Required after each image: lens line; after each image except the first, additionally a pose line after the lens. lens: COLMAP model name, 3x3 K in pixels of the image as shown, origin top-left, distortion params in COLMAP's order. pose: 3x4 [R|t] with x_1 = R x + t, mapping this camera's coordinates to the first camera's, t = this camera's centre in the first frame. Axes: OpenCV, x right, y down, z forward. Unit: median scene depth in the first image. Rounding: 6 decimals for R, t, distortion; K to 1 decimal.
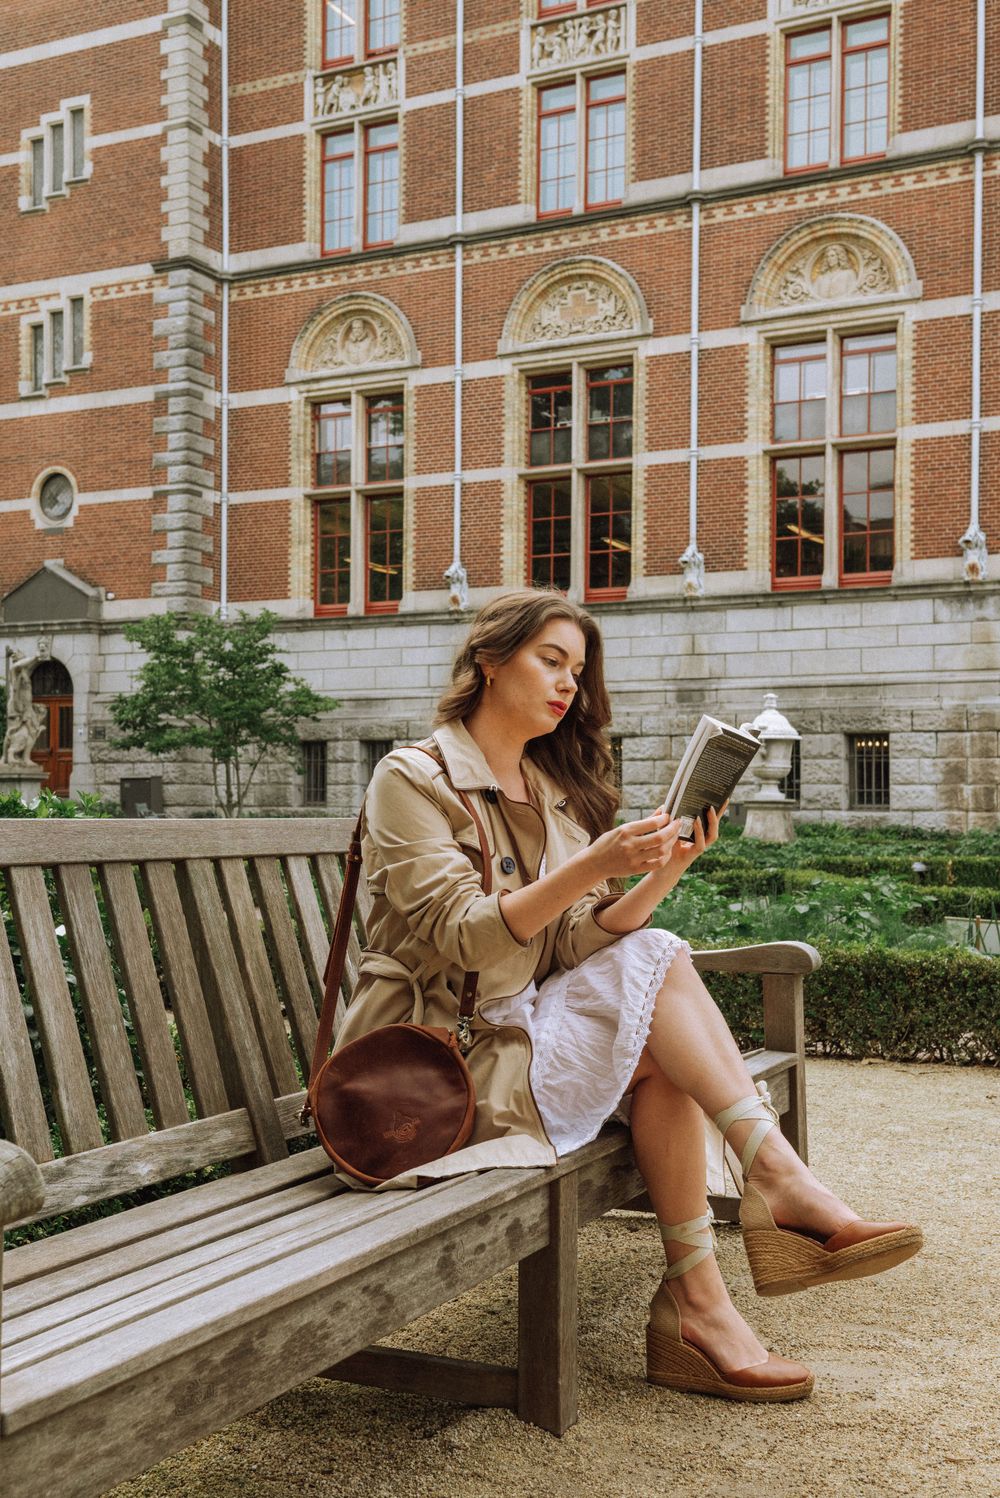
lens RADIAL K [[1735.0, 0, 500.0], [0, 1735.0, 749.0], [0, 0, 1]] dist [0.123168, -0.050431]
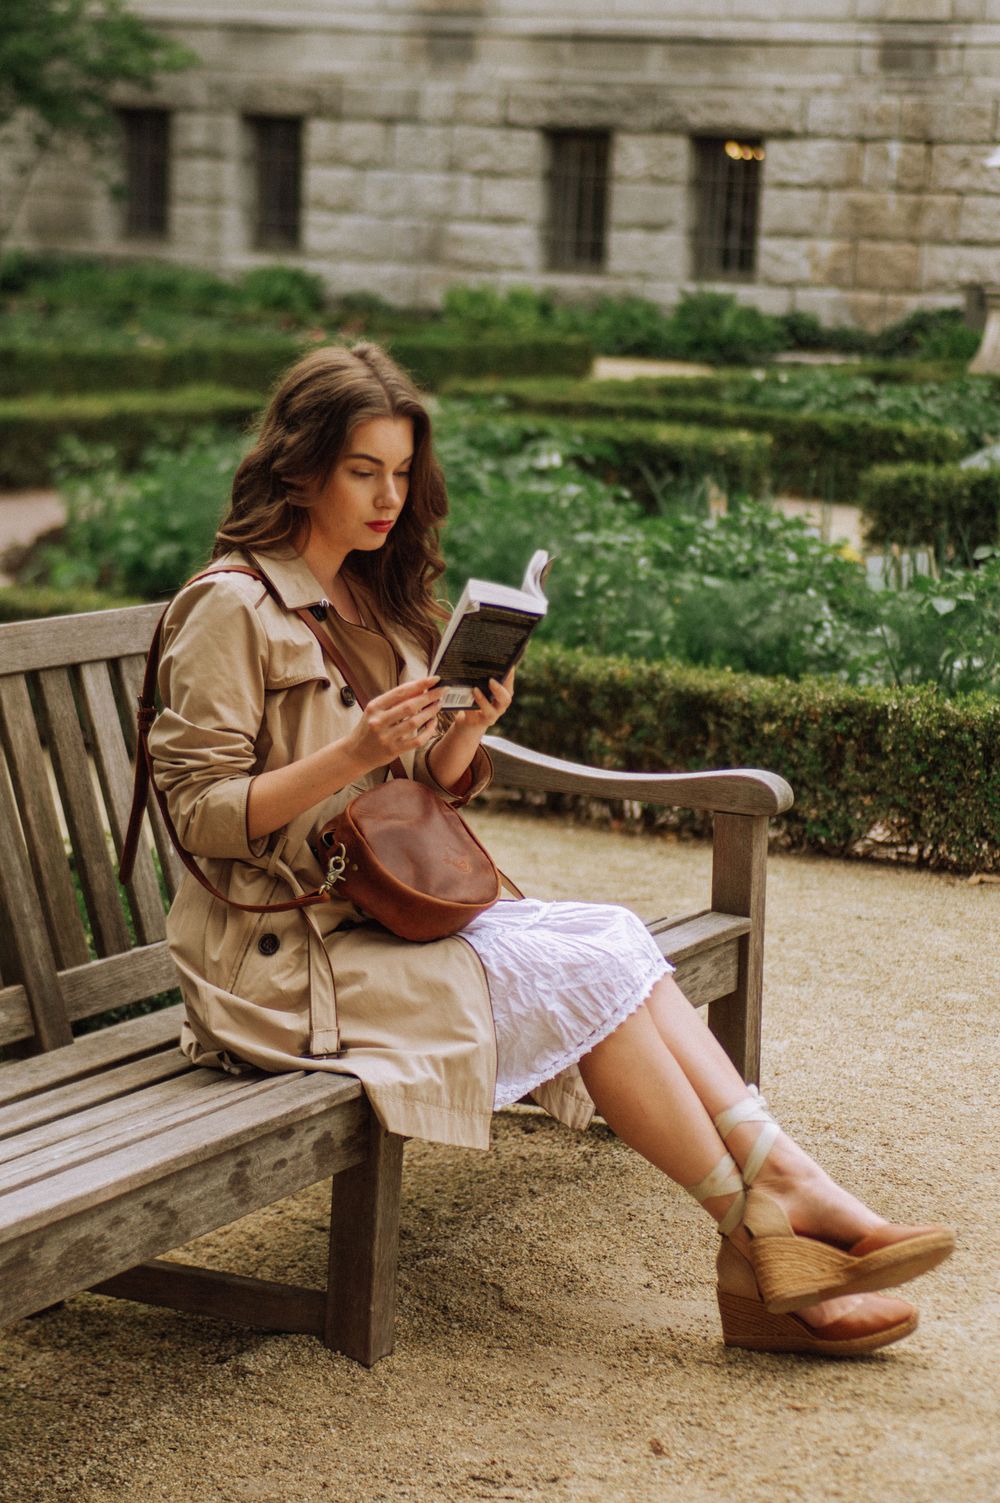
lens RADIAL K [[3333.2, 0, 500.0], [0, 3333.2, 751.5], [0, 0, 1]] dist [0.499458, -0.201781]
pose [[0.998946, 0.045761, 0.003698, 0.081591], [-0.045717, 0.984121, 0.171511, -0.218822], [0.004209, -0.171499, 0.985175, -0.650065]]
